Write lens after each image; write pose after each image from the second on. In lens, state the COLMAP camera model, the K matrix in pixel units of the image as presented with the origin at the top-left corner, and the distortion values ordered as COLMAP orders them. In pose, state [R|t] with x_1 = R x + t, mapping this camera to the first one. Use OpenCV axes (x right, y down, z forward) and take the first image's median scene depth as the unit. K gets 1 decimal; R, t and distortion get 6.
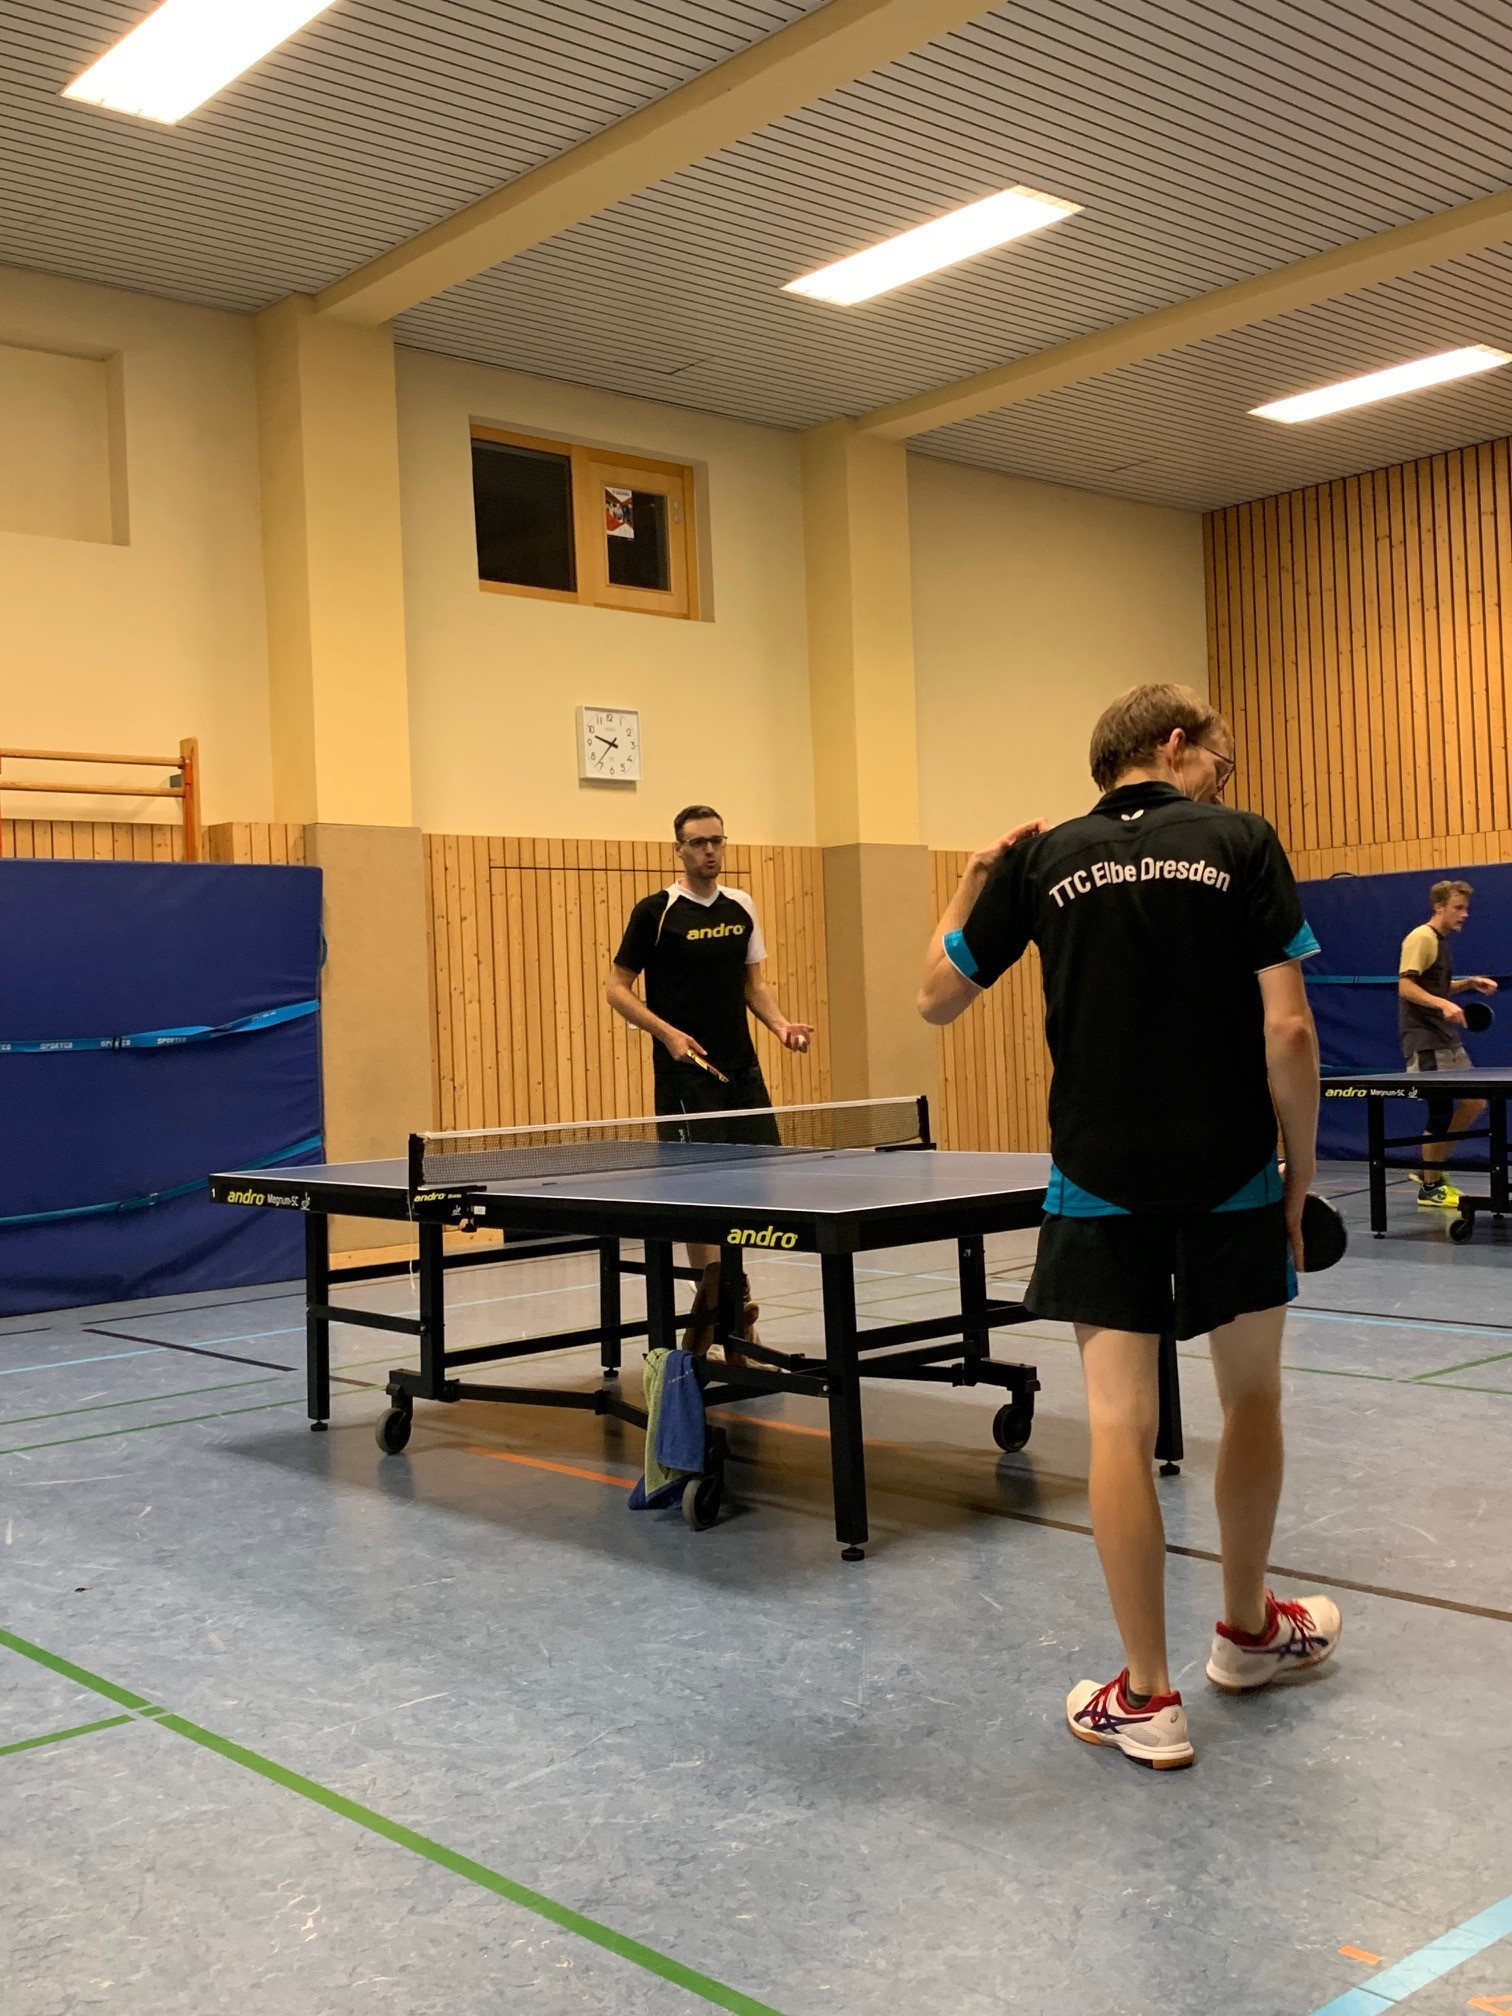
lens RADIAL K [[2065.0, 0, 756.0], [0, 2065.0, 1008.0], [0, 0, 1]] dist [0.074854, -0.018973]
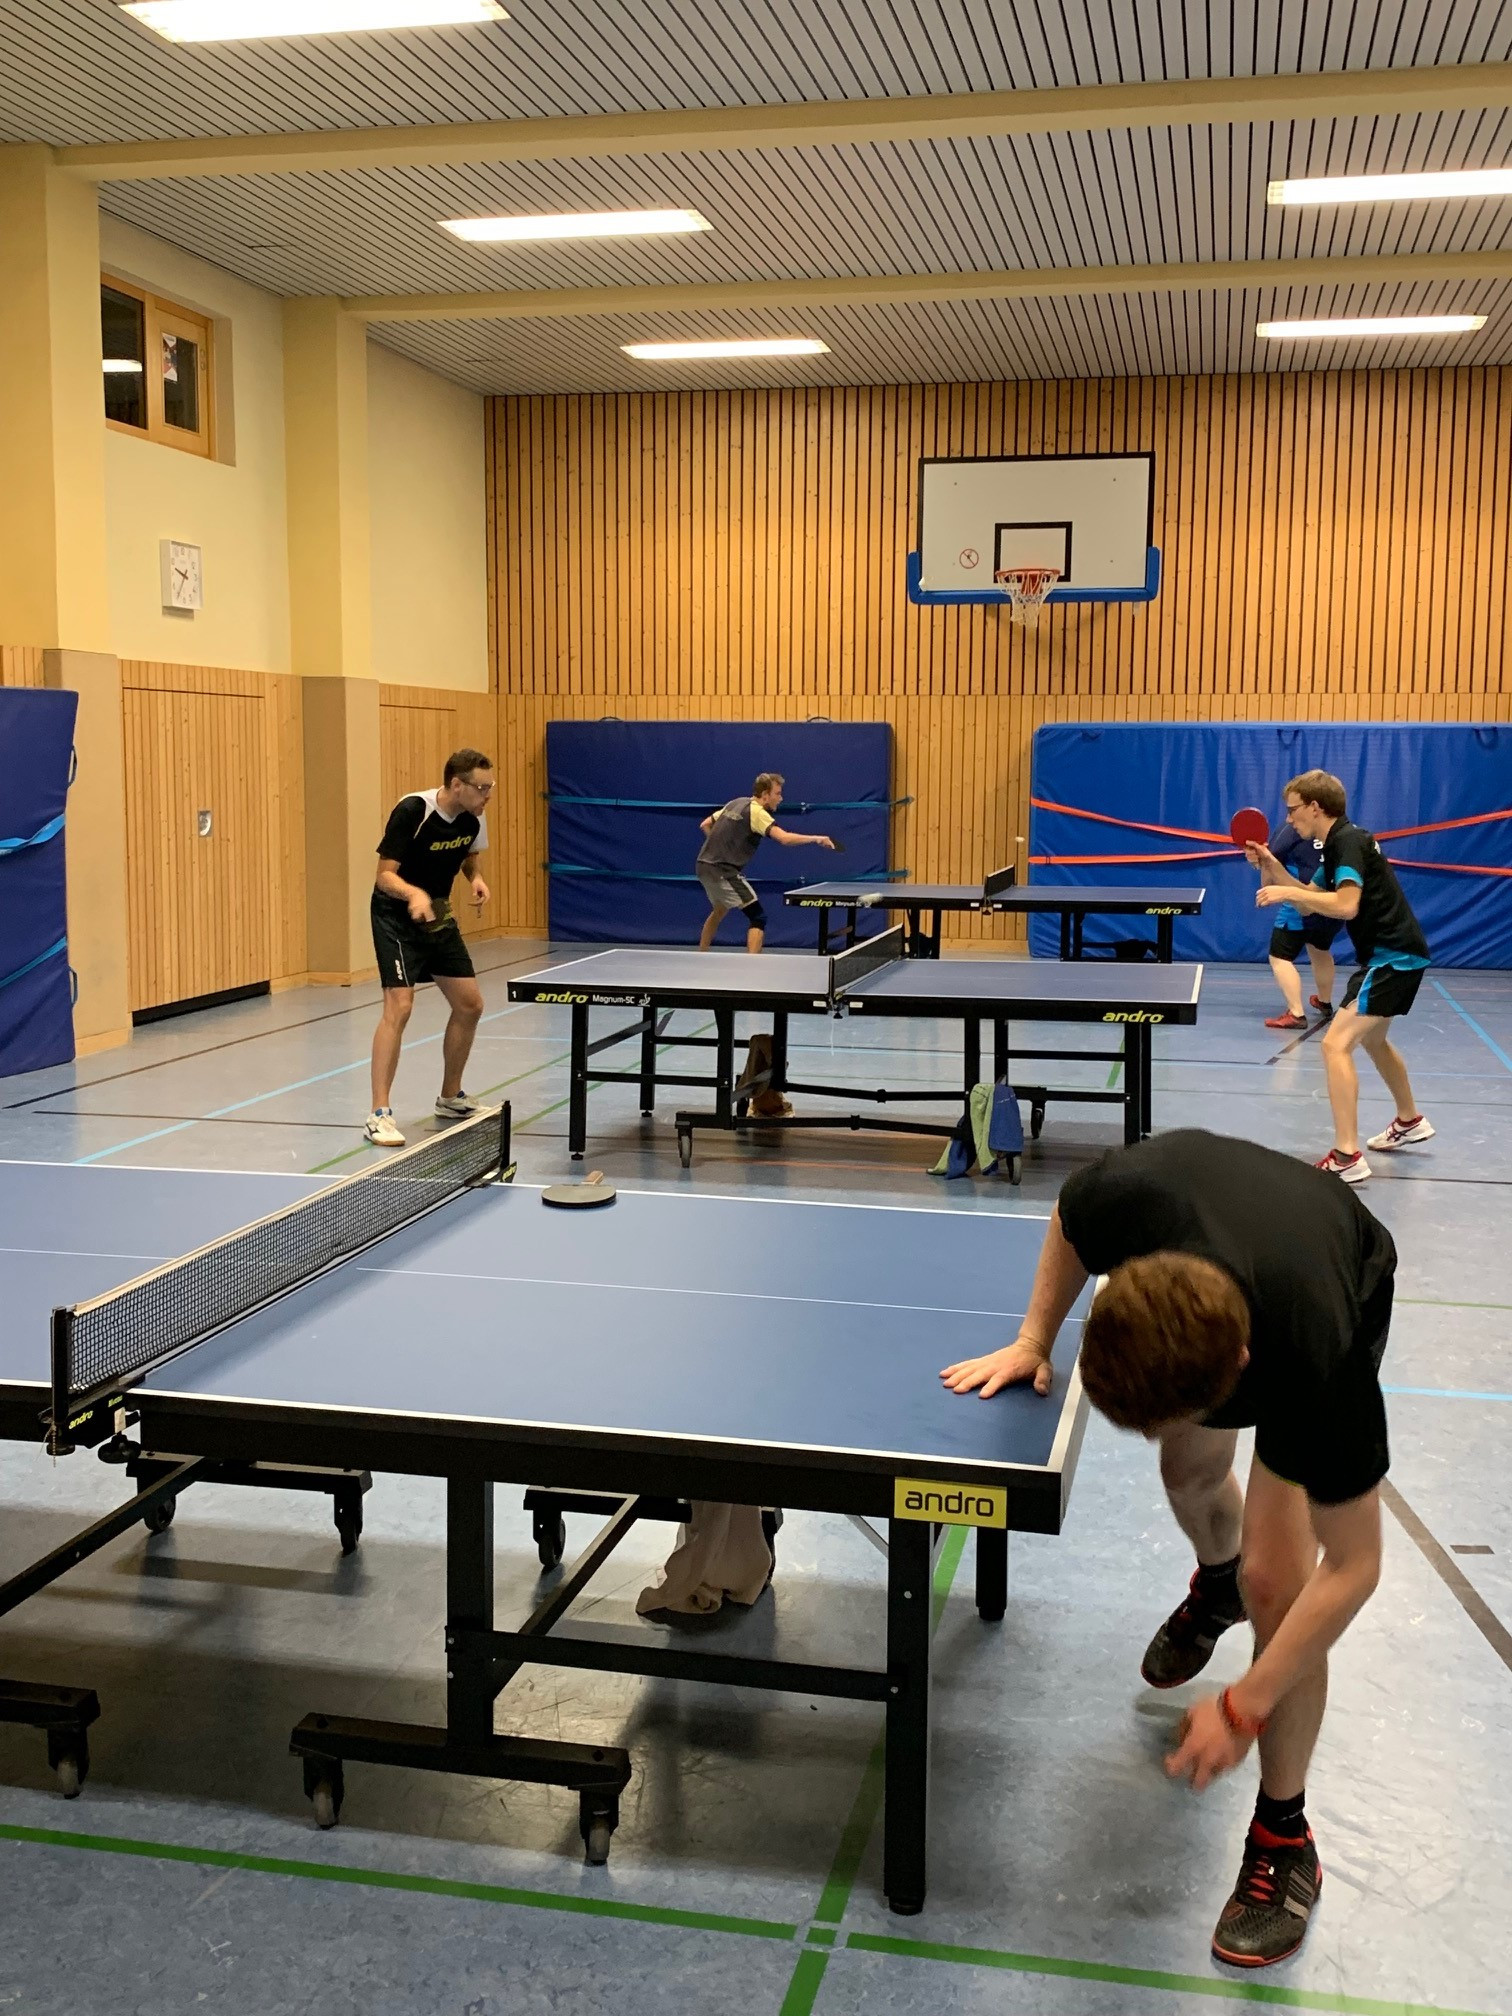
lens RADIAL K [[2065.0, 0, 756.0], [0, 2065.0, 1008.0], [0, 0, 1]] dist [0.074854, -0.018973]
pose [[0.811161, -0.021610, 0.584423, -0.452704], [-0.045518, 0.993953, 0.099931, -0.022361], [-0.583048, -0.107662, 0.805272, -0.096059]]
